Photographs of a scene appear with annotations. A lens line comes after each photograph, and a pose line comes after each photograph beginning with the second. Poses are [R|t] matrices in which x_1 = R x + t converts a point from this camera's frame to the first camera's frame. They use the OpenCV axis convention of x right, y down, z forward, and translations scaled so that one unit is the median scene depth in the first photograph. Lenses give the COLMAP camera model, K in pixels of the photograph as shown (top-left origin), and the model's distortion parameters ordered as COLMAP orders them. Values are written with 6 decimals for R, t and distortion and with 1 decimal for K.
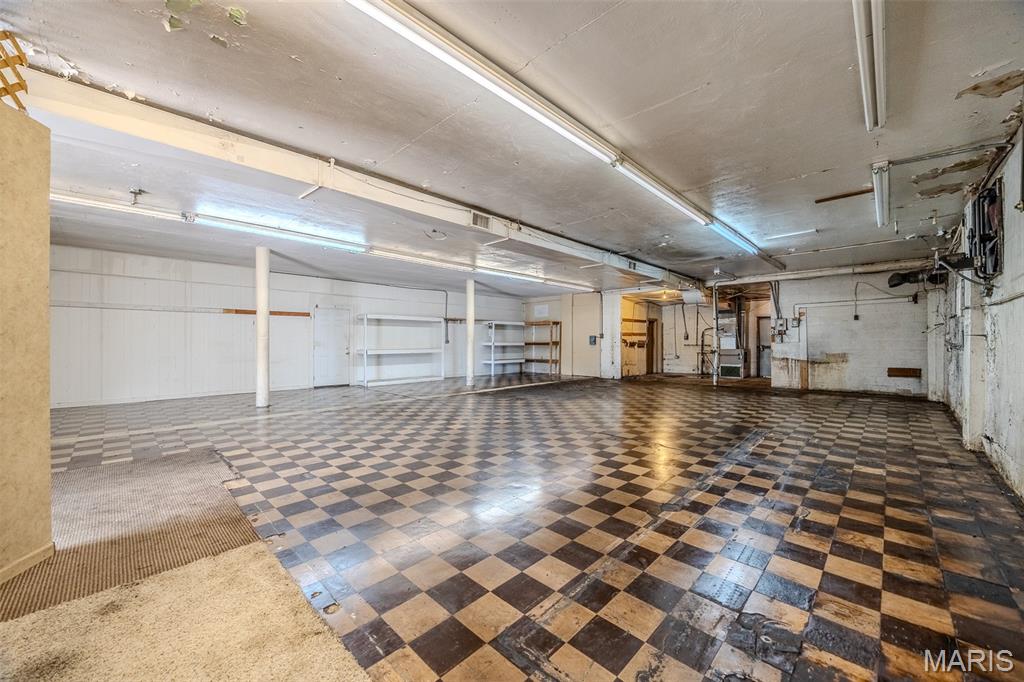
lens RADIAL K [[391.3, 0, 515.4], [0, 391.3, 340.4], [0, 0, 1]] dist [-0.003364, 0.000269]
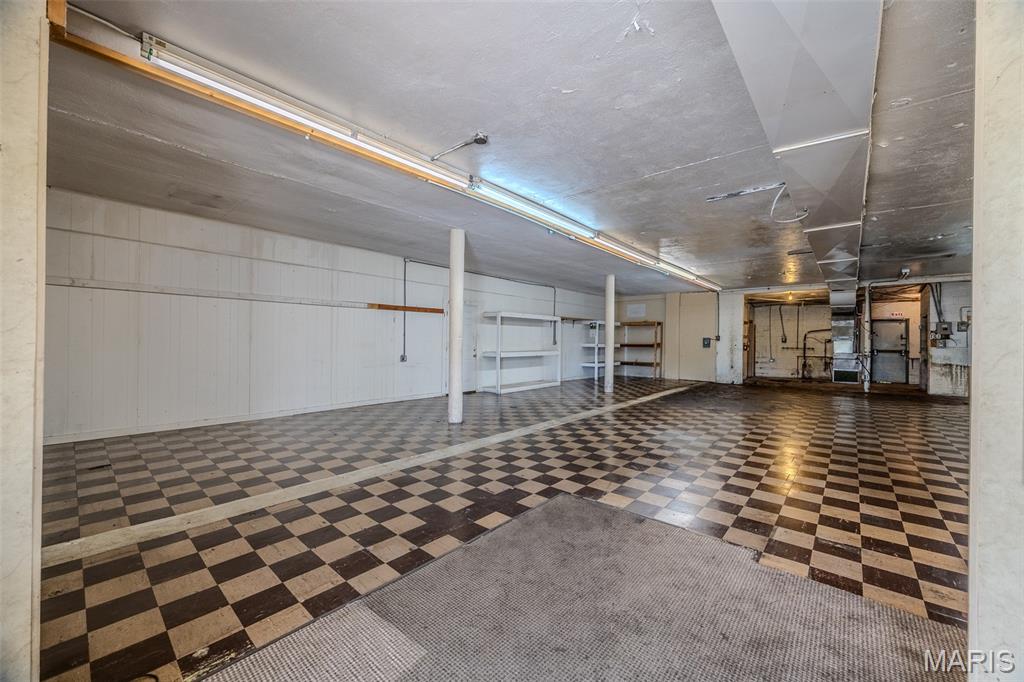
lens RADIAL K [[391.3, 0, 514.8], [0, 391.3, 337.1], [0, 0, 1]] dist [-0.003364, 0.000269]
pose [[0.998337, 0.009470, 0.056869, -0.362454], [-0.009154, 0.999941, -0.005816, -0.004250], [-0.056921, 0.005285, 0.998365, 0.106976]]
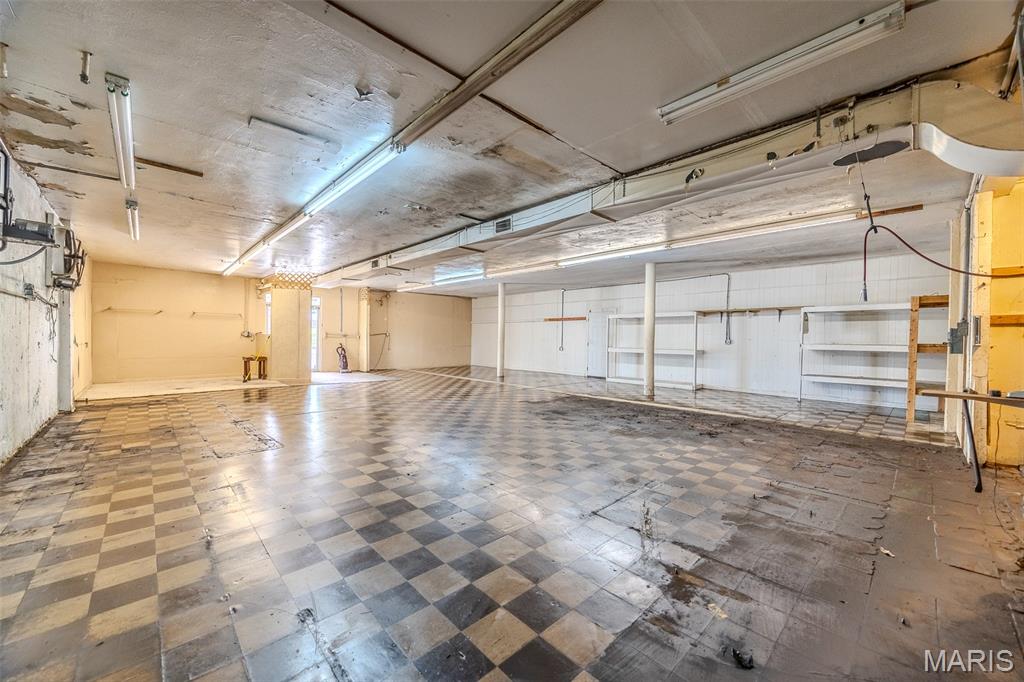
lens RADIAL K [[391.3, 0, 512.3], [0, 391.3, 343.6], [0, 0, 1]] dist [-0.003364, 0.000269]
pose [[-0.042879, 0.009953, -0.999031, 0.660950], [-0.014372, 0.999841, 0.010578, 0.005279], [0.998977, 0.014811, -0.042729, 0.711187]]
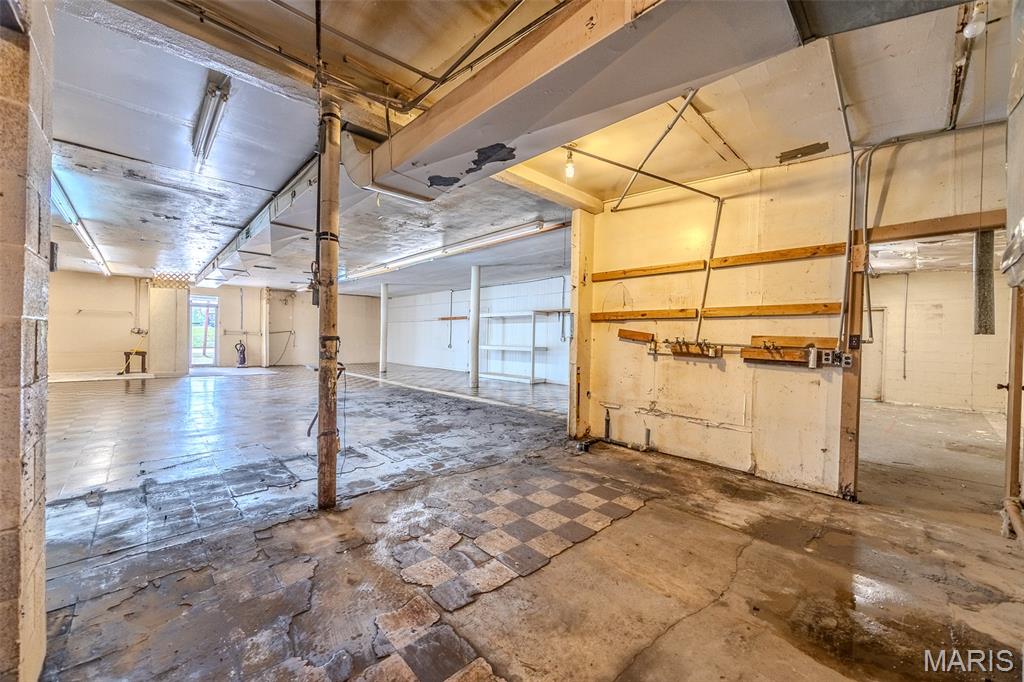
lens RADIAL K [[391.3, 0, 514.4], [0, 391.3, 348.7], [0, 0, 1]] dist [-0.003364, 0.000269]
pose [[-0.038060, 0.020096, -0.999073, 0.716030], [-0.019540, 0.999592, 0.020851, 0.008707], [0.999084, 0.020316, -0.037652, 1.059645]]
